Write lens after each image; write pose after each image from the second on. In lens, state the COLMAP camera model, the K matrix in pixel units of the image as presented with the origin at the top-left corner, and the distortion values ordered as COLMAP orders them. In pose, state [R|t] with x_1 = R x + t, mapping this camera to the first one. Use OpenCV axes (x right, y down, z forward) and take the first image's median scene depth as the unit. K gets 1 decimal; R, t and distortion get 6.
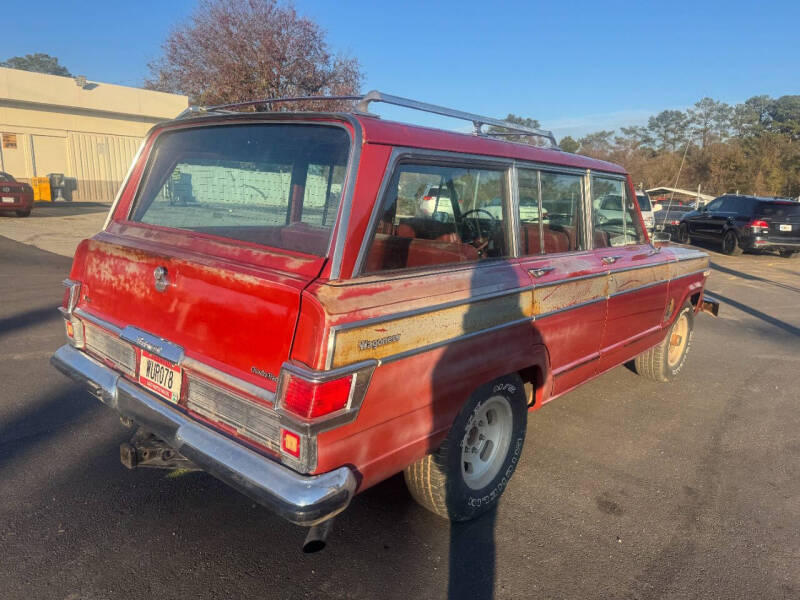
lens RADIAL K [[567.0, 0, 402.1], [0, 567.0, 302.8], [0, 0, 1]] dist [0.034765, -0.047227]
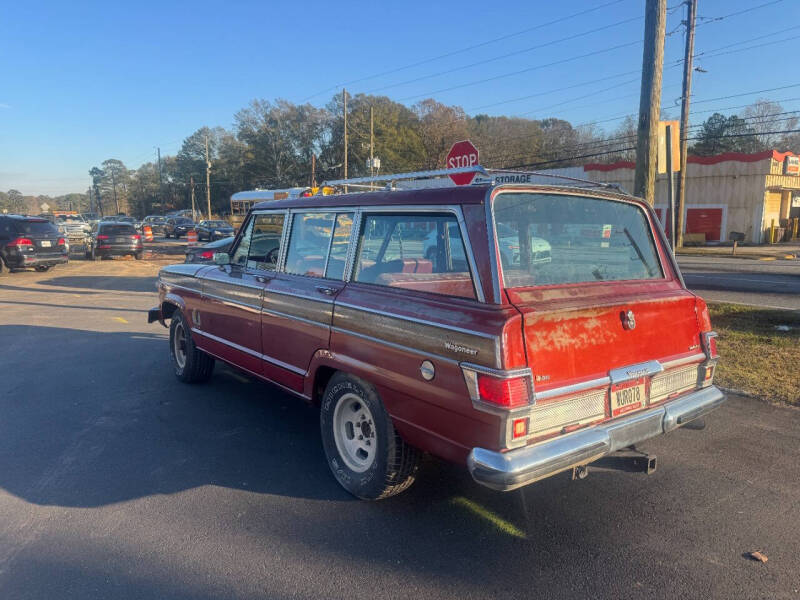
lens RADIAL K [[567.0, 0, 399.6], [0, 567.0, 299.1], [0, 0, 1]] dist [0.034765, -0.047227]
pose [[0.191030, -0.157368, 0.968887, -0.153990], [0.178954, 0.976106, 0.123257, -0.029707], [-0.965134, 0.149841, 0.214628, 0.106845]]
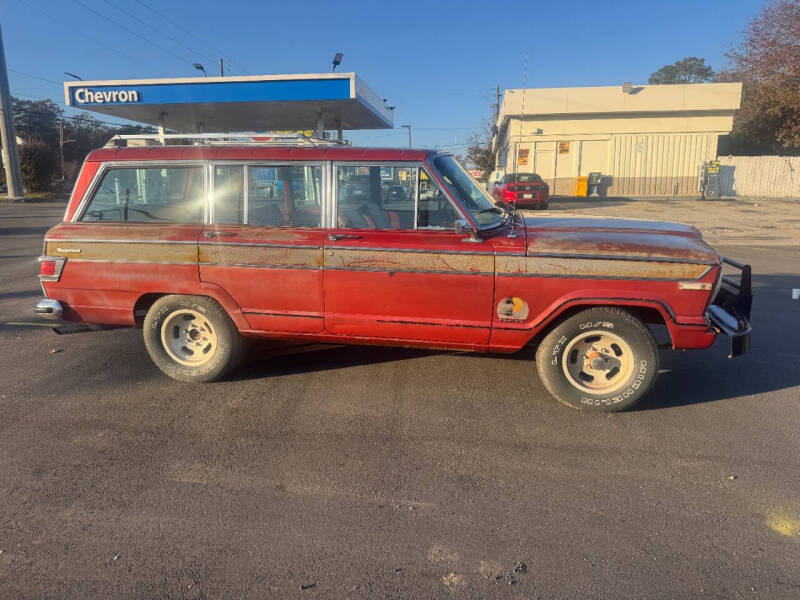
lens RADIAL K [[567.0, 0, 398.3], [0, 567.0, 304.2], [0, 0, 1]] dist [0.034765, -0.047227]
pose [[0.514272, 0.150379, -0.844340, 0.195476], [-0.143047, 0.985757, 0.088438, -0.008329], [0.845613, 0.075299, 0.528458, 0.069371]]
